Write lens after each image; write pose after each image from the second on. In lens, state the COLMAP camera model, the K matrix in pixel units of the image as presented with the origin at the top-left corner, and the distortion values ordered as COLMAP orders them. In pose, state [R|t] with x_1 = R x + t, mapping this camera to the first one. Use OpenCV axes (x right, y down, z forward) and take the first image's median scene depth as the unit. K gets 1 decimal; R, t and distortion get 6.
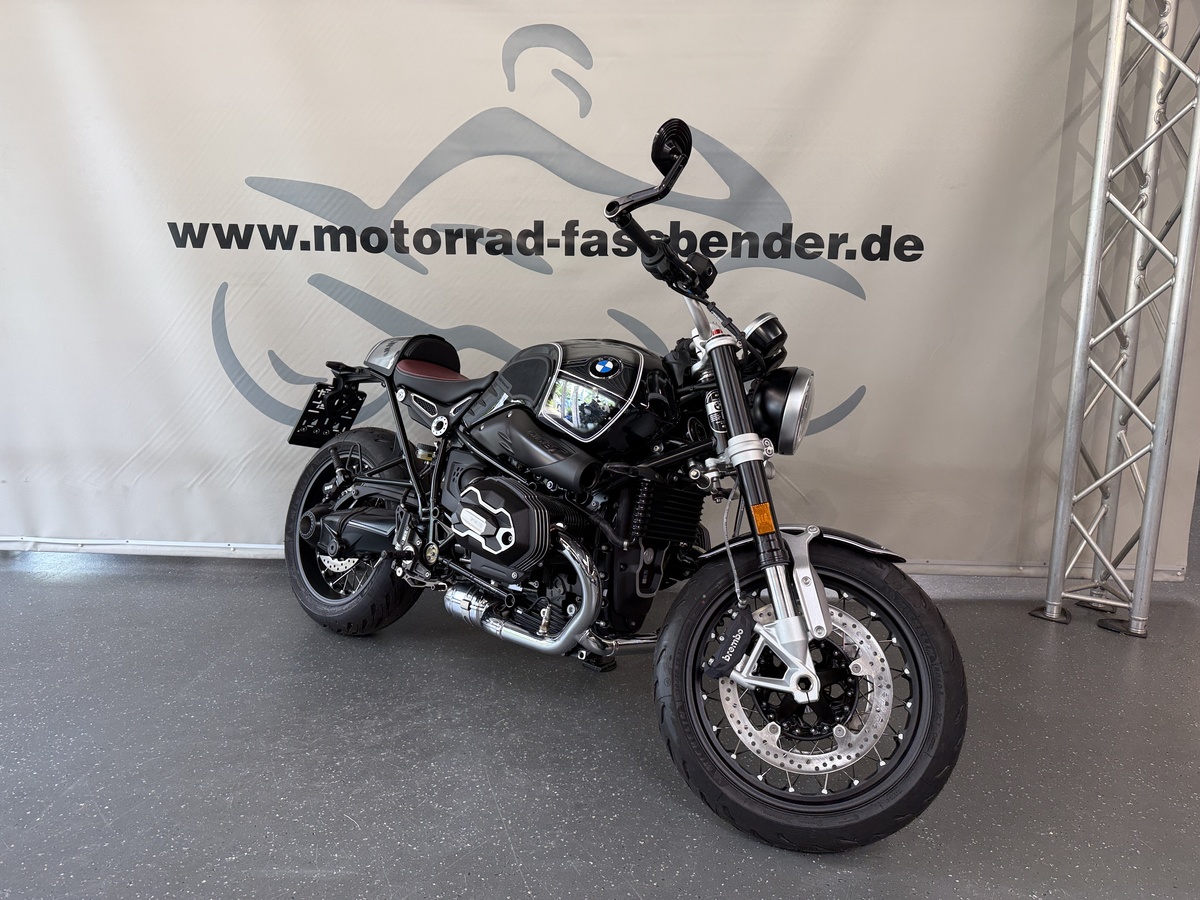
lens RADIAL K [[856.7, 0, 600.0], [0, 856.7, 450.0], [0, 0, 1]] dist [0.049339, -0.102439]
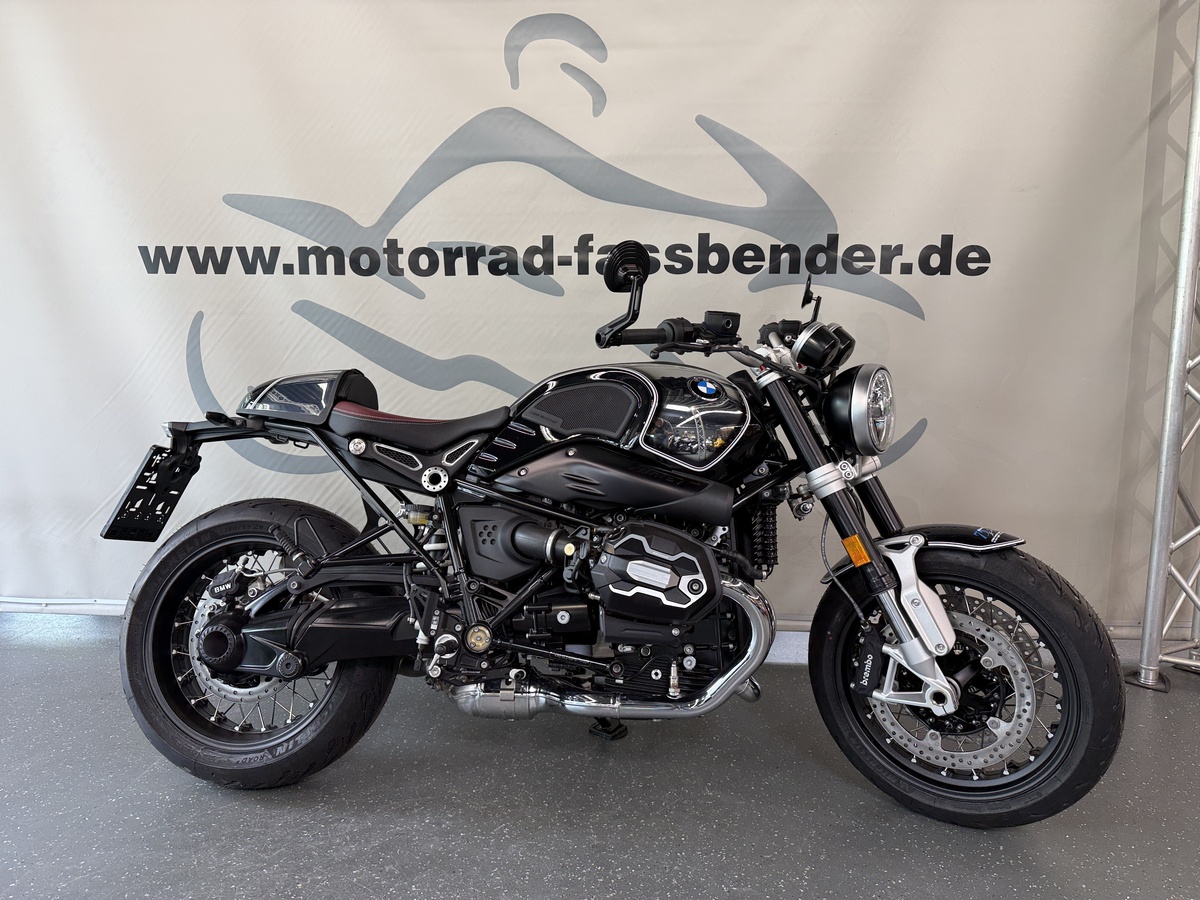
lens RADIAL K [[856.7, 0, 600.0], [0, 856.7, 450.0], [0, 0, 1]] dist [0.049339, -0.102439]
pose [[0.999353, -0.009099, -0.034797, 0.010485], [0.007711, 0.999178, -0.039800, -0.011523], [0.035131, 0.039506, 0.998602, 0.126160]]
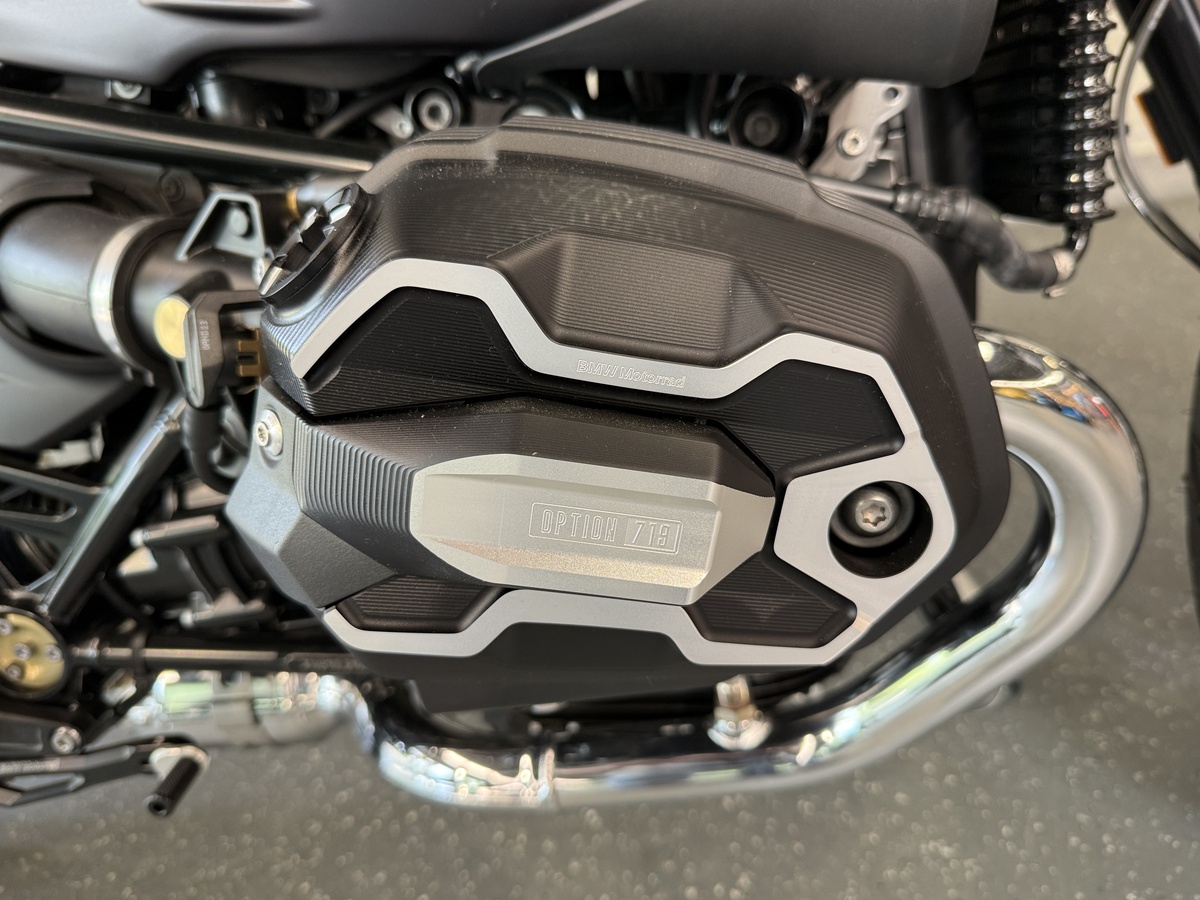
lens RADIAL K [[856.7, 0, 600.0], [0, 856.7, 450.0], [0, 0, 1]] dist [0.049339, -0.102439]
pose [[0.989175, -0.137607, -0.050964, 0.032570], [0.146239, 0.895705, 0.419913, 0.010496], [-0.012135, -0.422820, 0.906132, 0.681446]]
